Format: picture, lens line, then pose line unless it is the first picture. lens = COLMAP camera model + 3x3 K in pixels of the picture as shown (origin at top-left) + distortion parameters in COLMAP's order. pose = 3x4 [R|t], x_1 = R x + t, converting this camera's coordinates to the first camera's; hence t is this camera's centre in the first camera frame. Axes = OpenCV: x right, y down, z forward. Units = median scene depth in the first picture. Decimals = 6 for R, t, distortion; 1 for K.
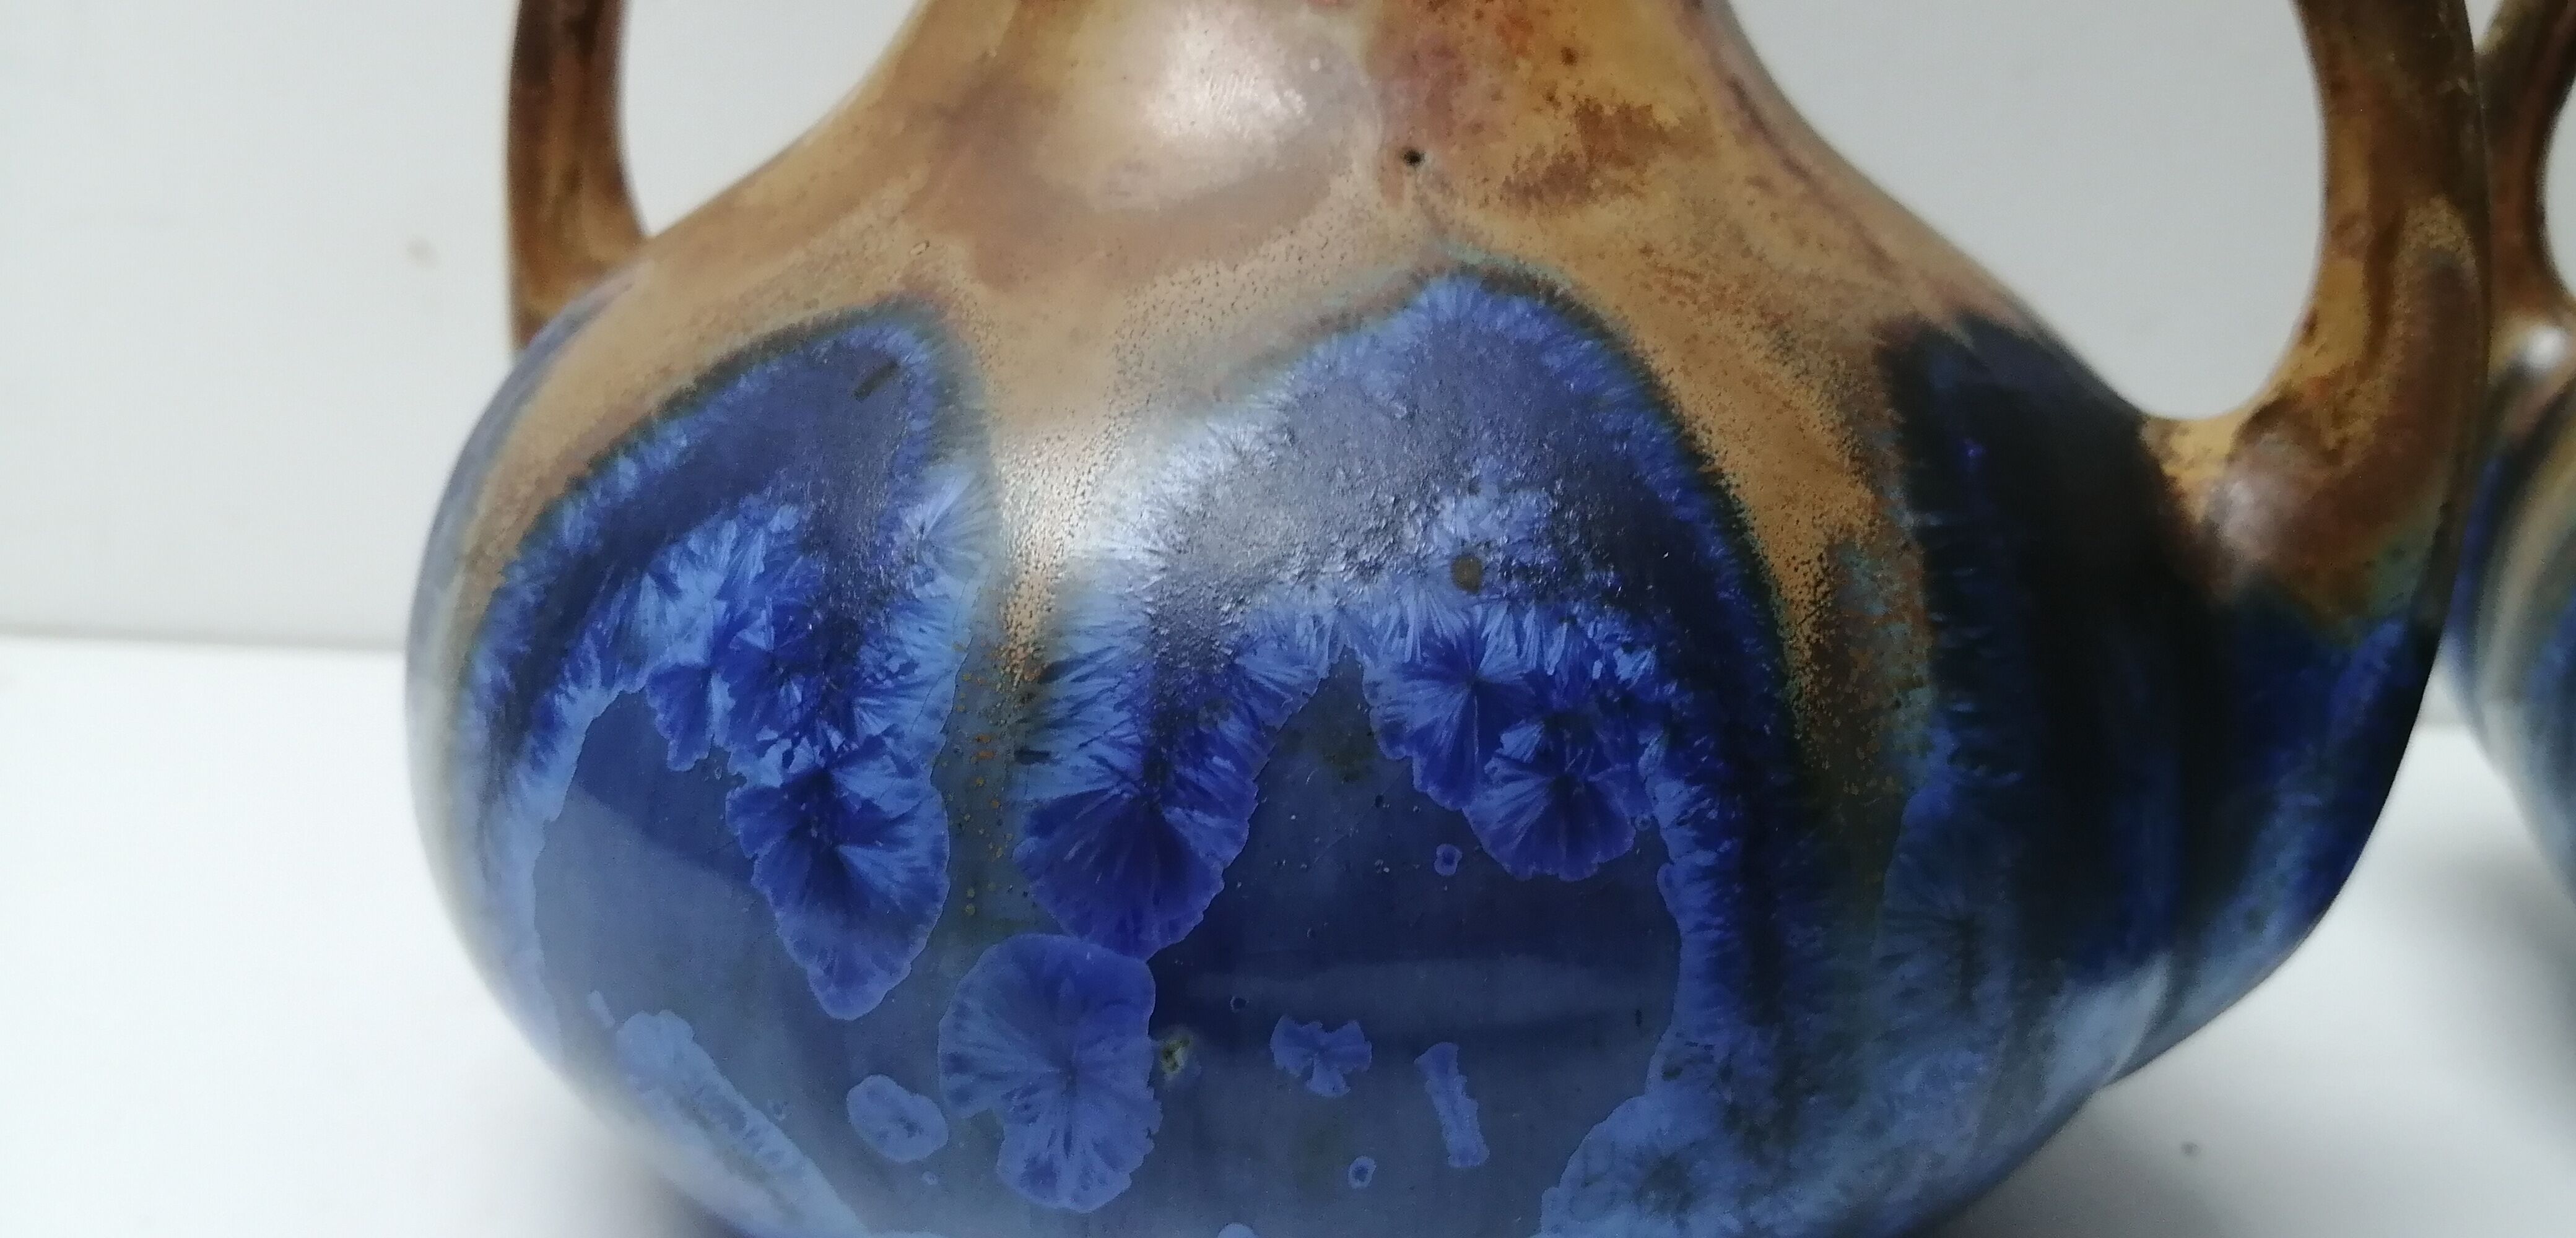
lens RADIAL K [[2090.1, 0, 1234.8], [0, 2090.1, 642.1], [0, 0, 1]] dist [0.044692, -0.138507]
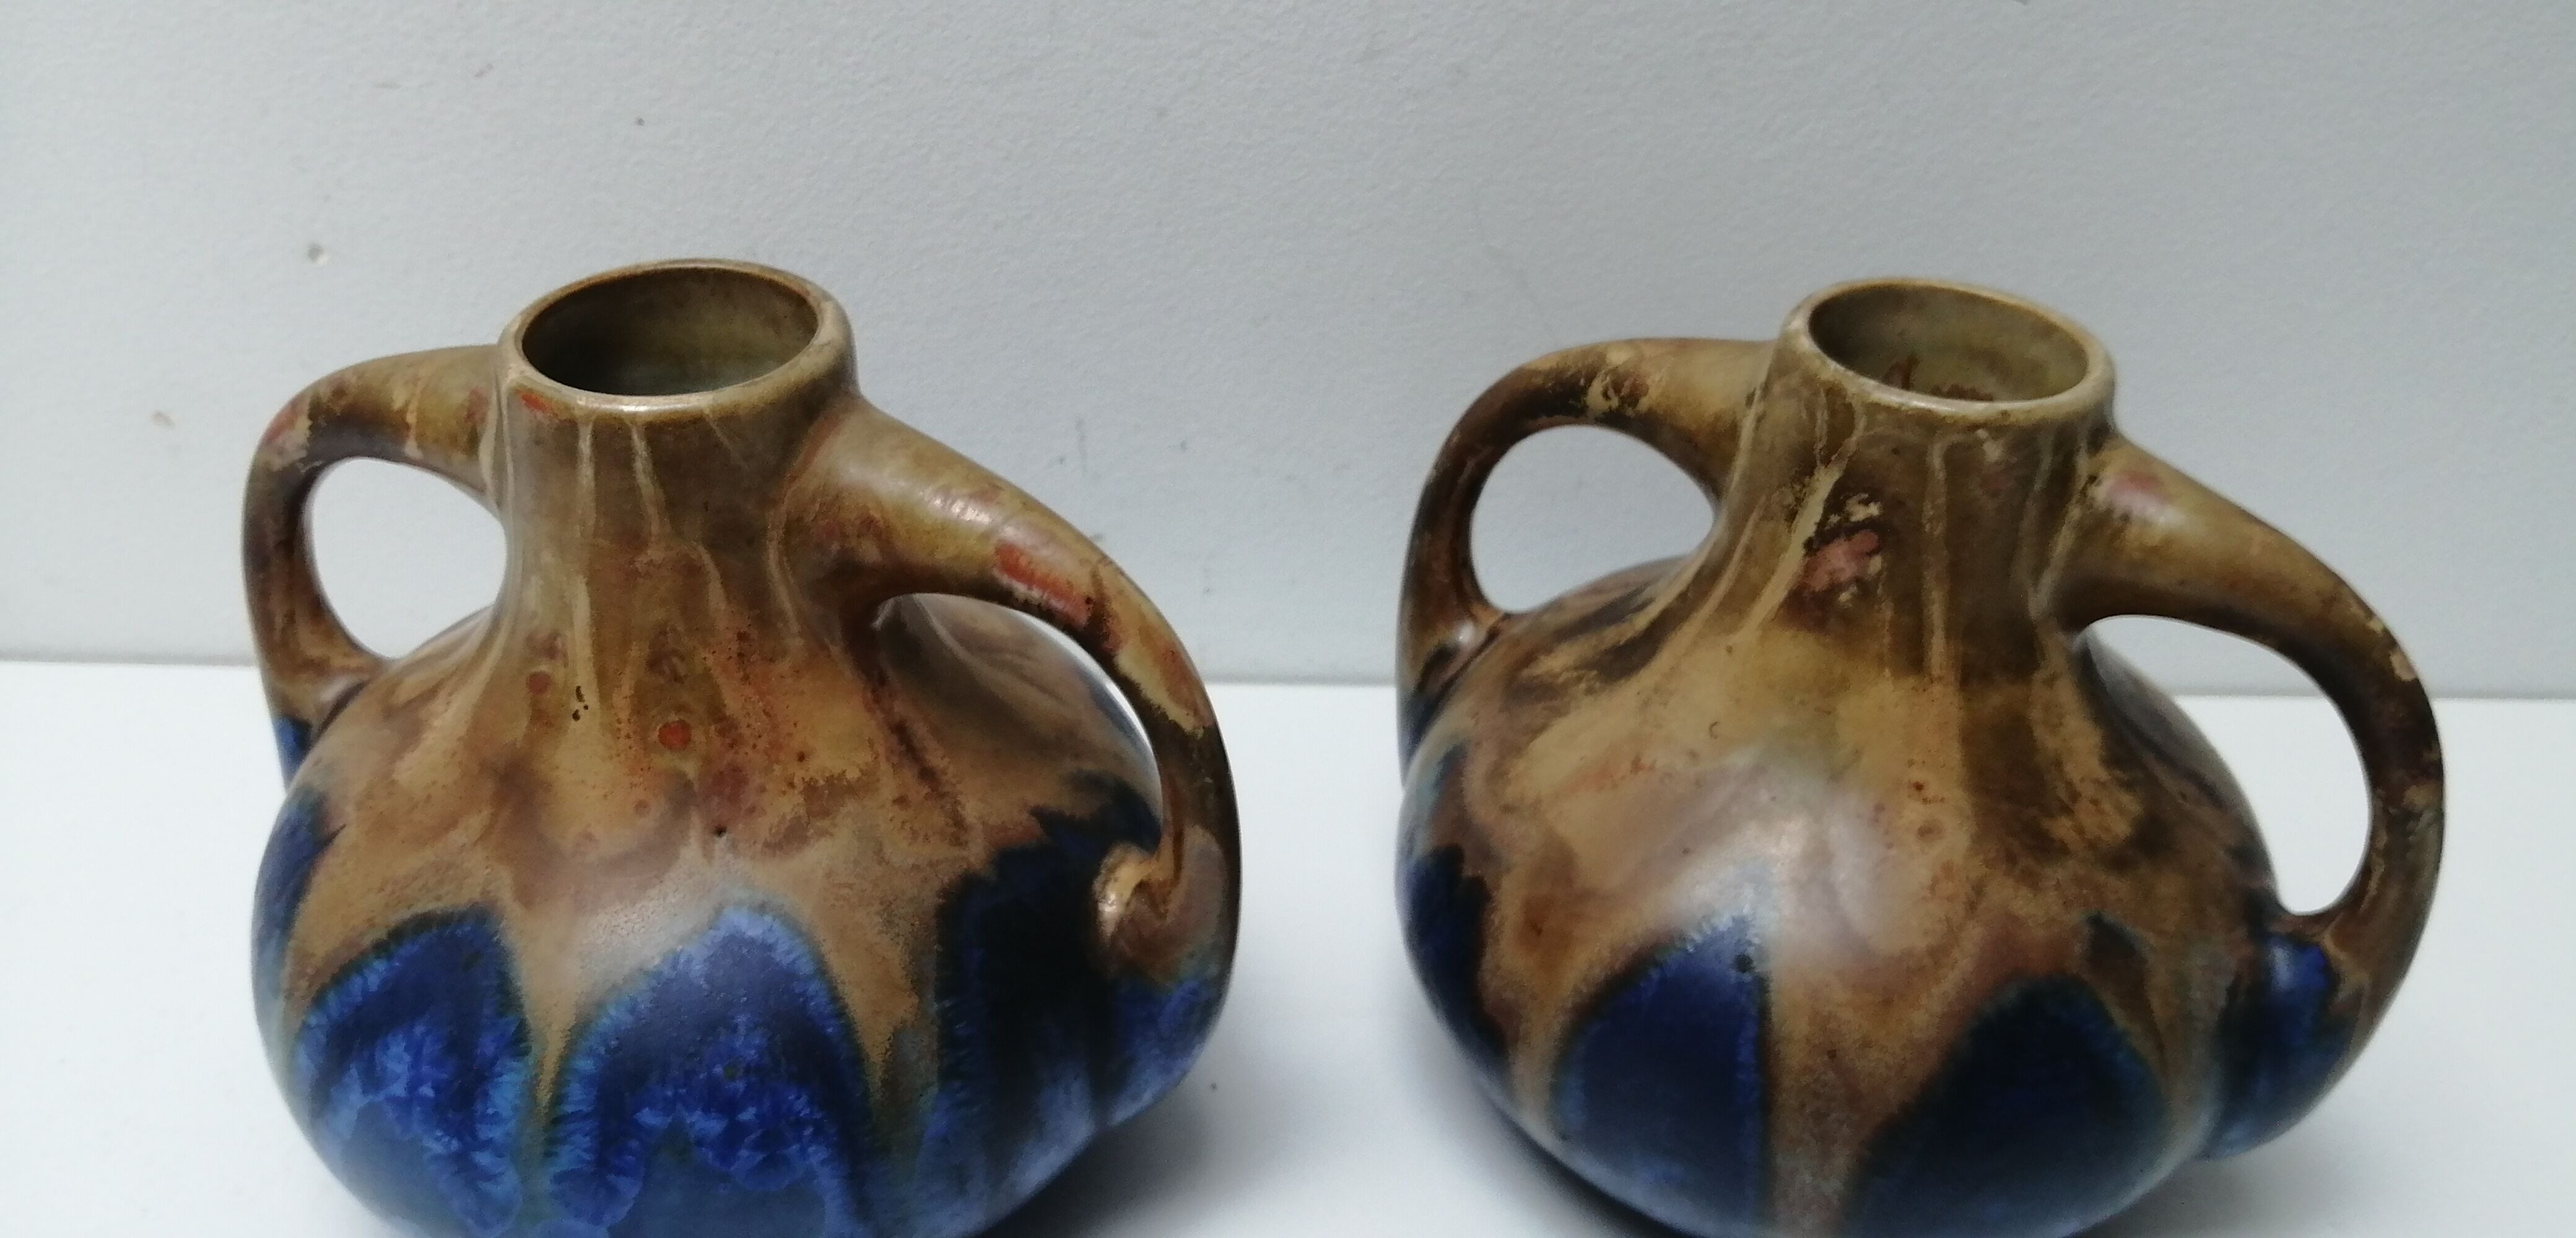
lens RADIAL K [[2090.1, 0, 1271.1], [0, 2090.1, 611.8], [0, 0, 1]] dist [0.044692, -0.138507]
pose [[0.991897, -0.034958, 0.122137, 0.421994], [-0.002809, 0.955125, 0.296191, -1.171992], [-0.127010, -0.294134, 0.947287, -1.132910]]
